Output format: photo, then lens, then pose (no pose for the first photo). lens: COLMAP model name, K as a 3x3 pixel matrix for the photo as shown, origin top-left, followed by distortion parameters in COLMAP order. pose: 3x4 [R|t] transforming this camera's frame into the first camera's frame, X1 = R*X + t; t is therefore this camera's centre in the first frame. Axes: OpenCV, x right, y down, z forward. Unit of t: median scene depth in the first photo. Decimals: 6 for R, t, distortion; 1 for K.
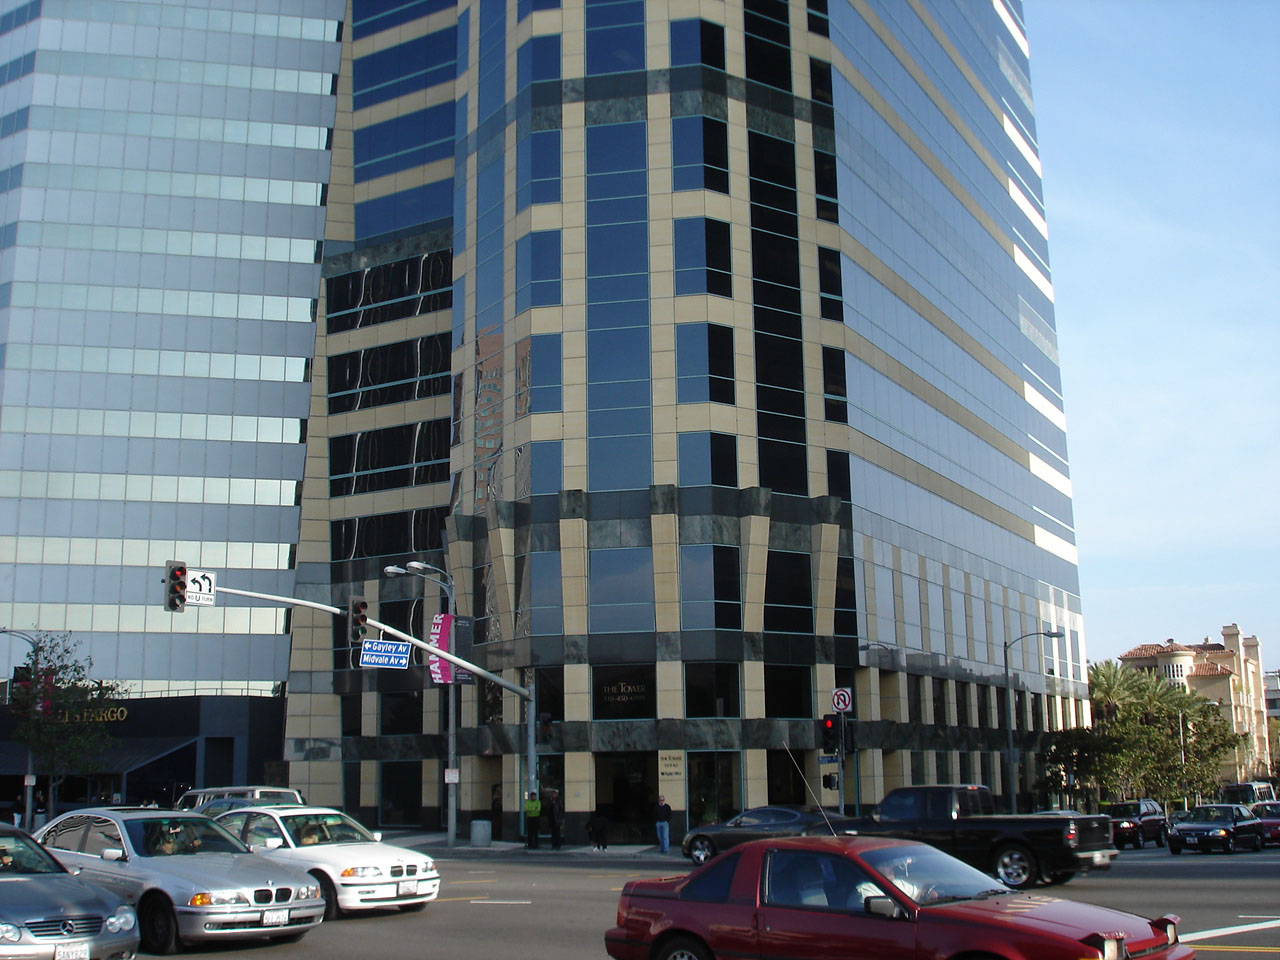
lens RADIAL K [[1556.6, 0, 659.9], [0, 1556.6, 452.3], [0, 0, 1]] dist [-0.076773, 0.000000]
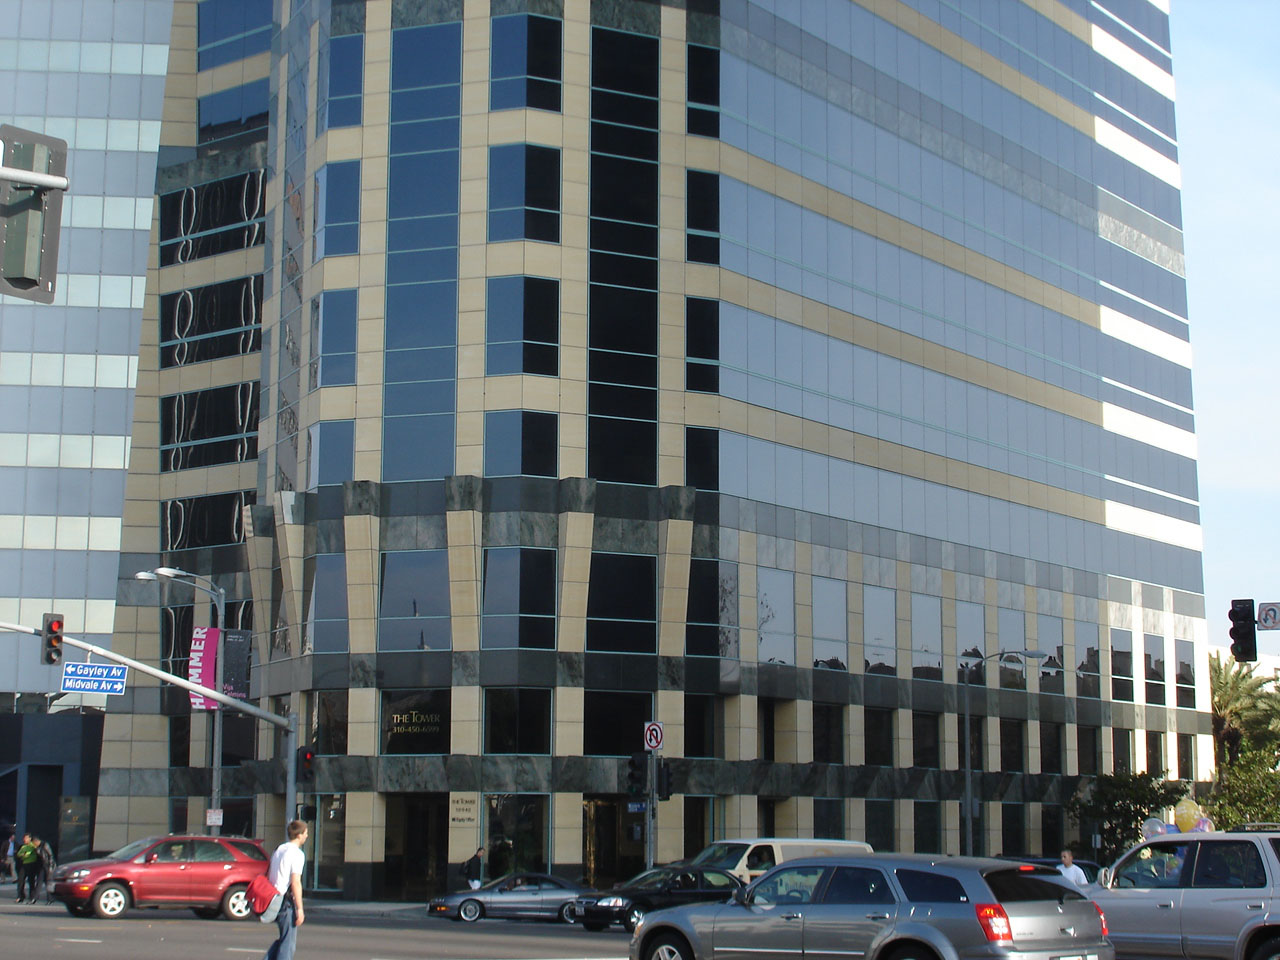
lens RADIAL K [[2356.5, 0, 634.9], [0, 2356.5, 477.5], [0, 0, 1]] dist [-0.060625, 0.000000]
pose [[0.989999, -0.000320, -0.141075, 0.253981], [0.009018, 0.998096, 0.061025, -0.050383], [0.140787, -0.061687, 0.988116, -0.216253]]
